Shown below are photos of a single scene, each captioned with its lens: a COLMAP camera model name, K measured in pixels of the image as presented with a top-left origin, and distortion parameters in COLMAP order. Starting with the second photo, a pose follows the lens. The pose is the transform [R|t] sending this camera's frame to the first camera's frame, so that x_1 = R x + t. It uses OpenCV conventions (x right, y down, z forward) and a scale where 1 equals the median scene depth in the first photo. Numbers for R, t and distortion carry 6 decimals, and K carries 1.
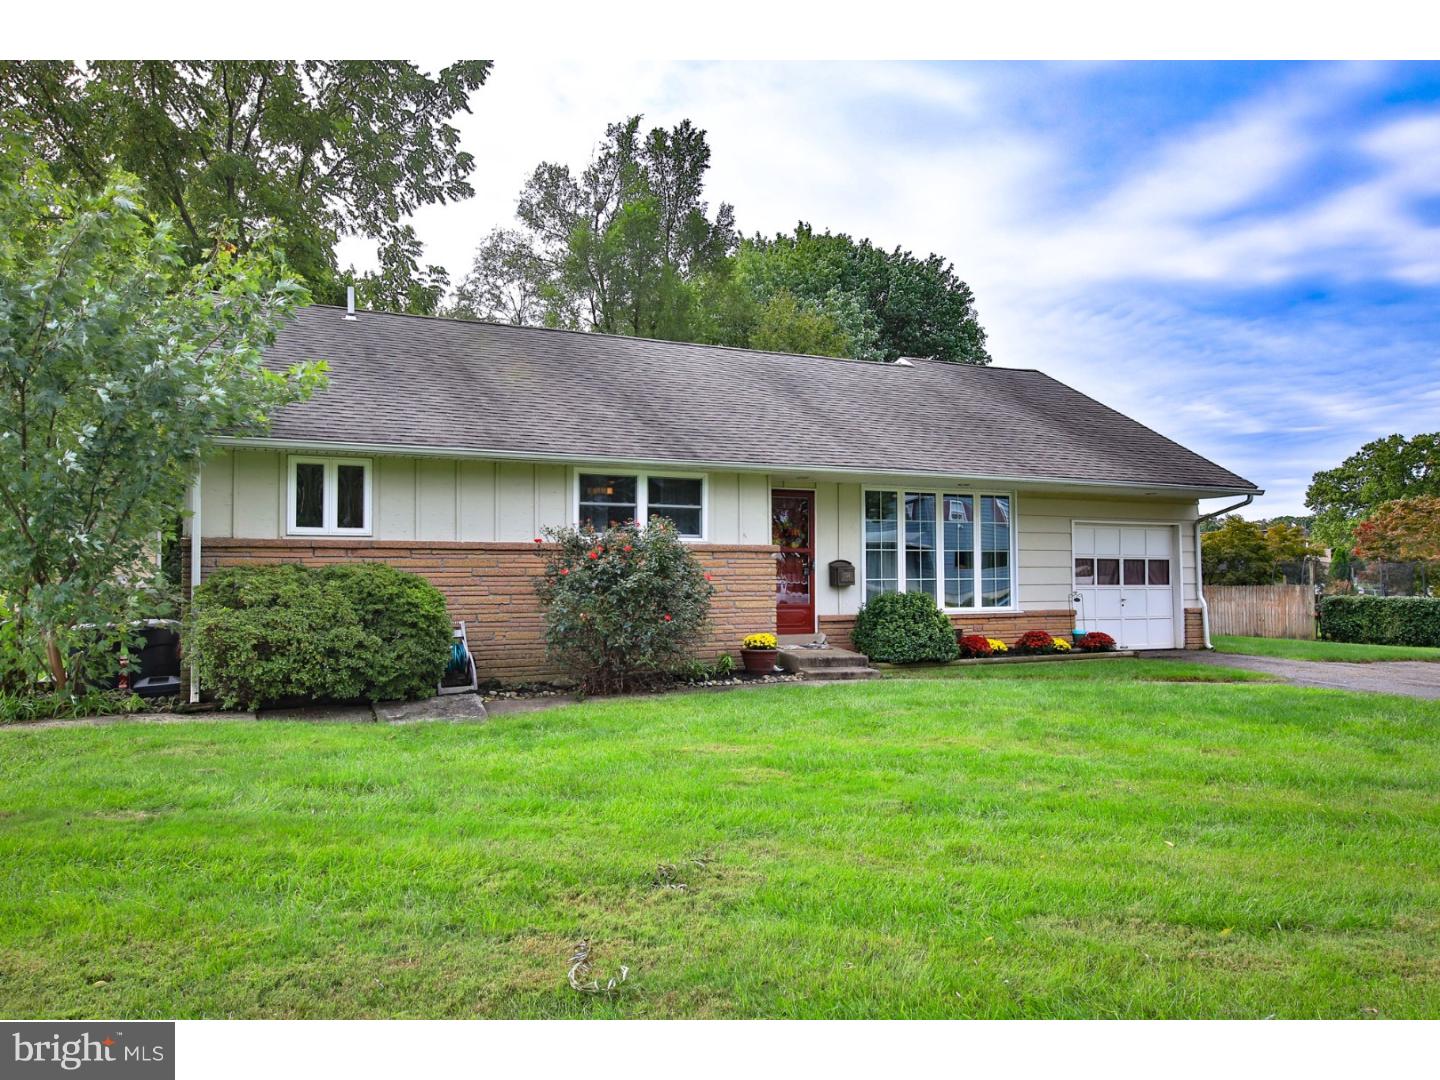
lens RADIAL K [[964.0, 0, 728.9], [0, 964.0, 546.2], [0, 0, 1]] dist [0.017350, 0.002130]
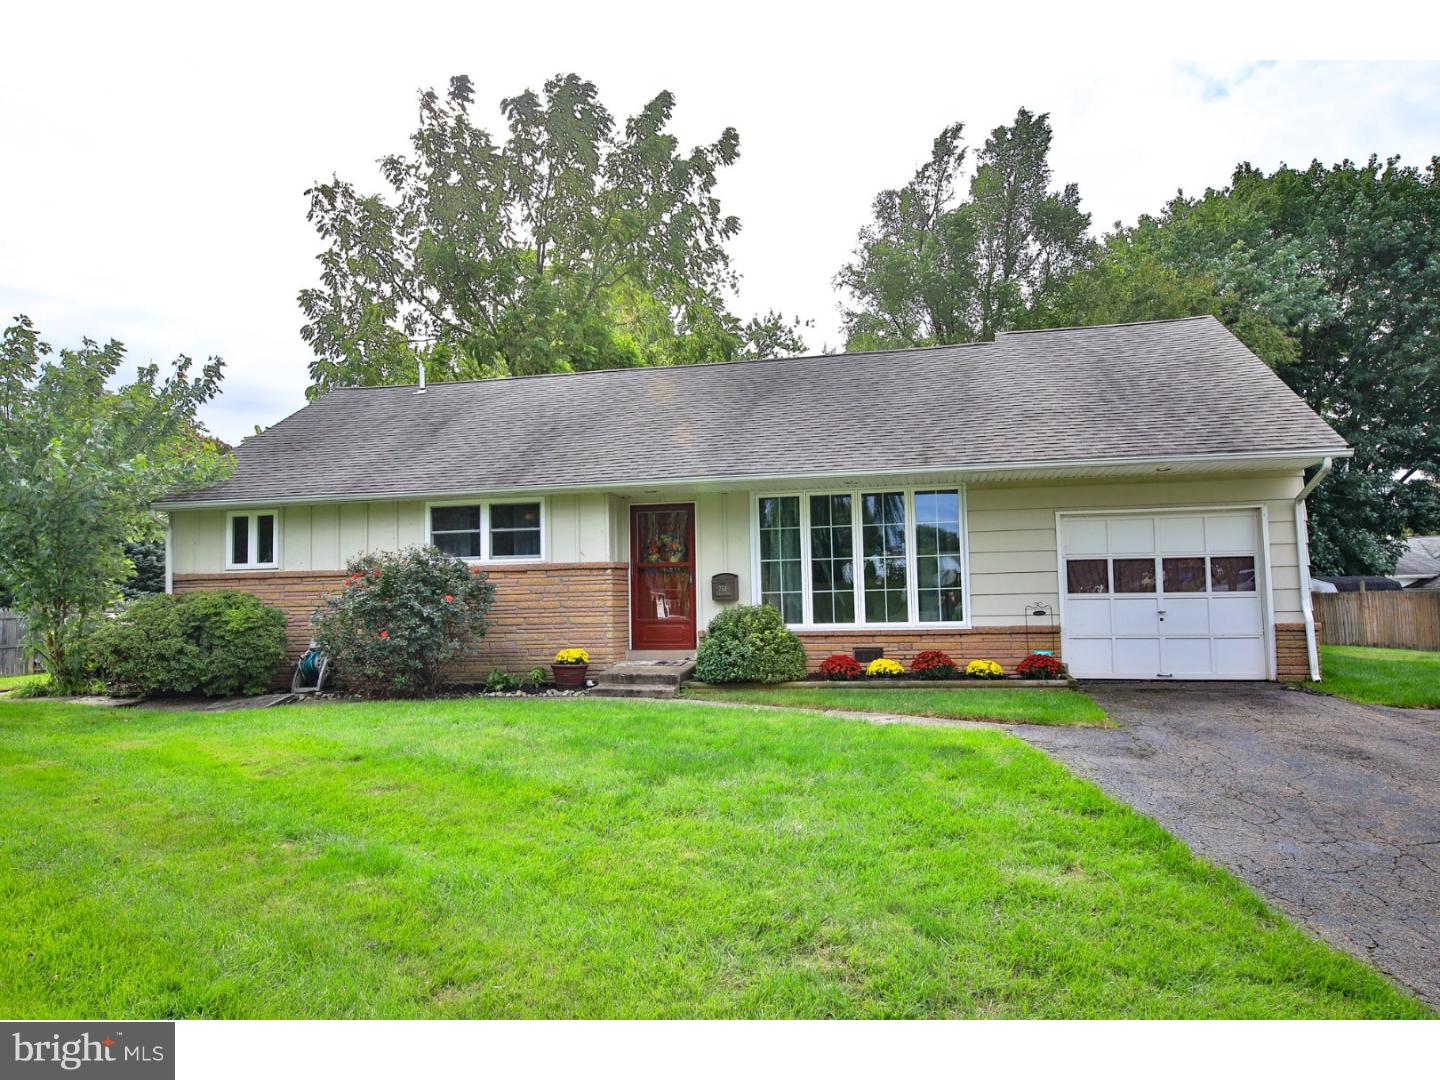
lens RADIAL K [[964.0, 0, 728.2], [0, 964.0, 537.5], [0, 0, 1]] dist [0.017350, 0.002130]
pose [[0.816533, -0.055004, -0.574673, 0.751866], [0.037100, 0.998393, -0.042845, 0.022383], [0.576106, 0.013664, 0.817261, 0.252427]]
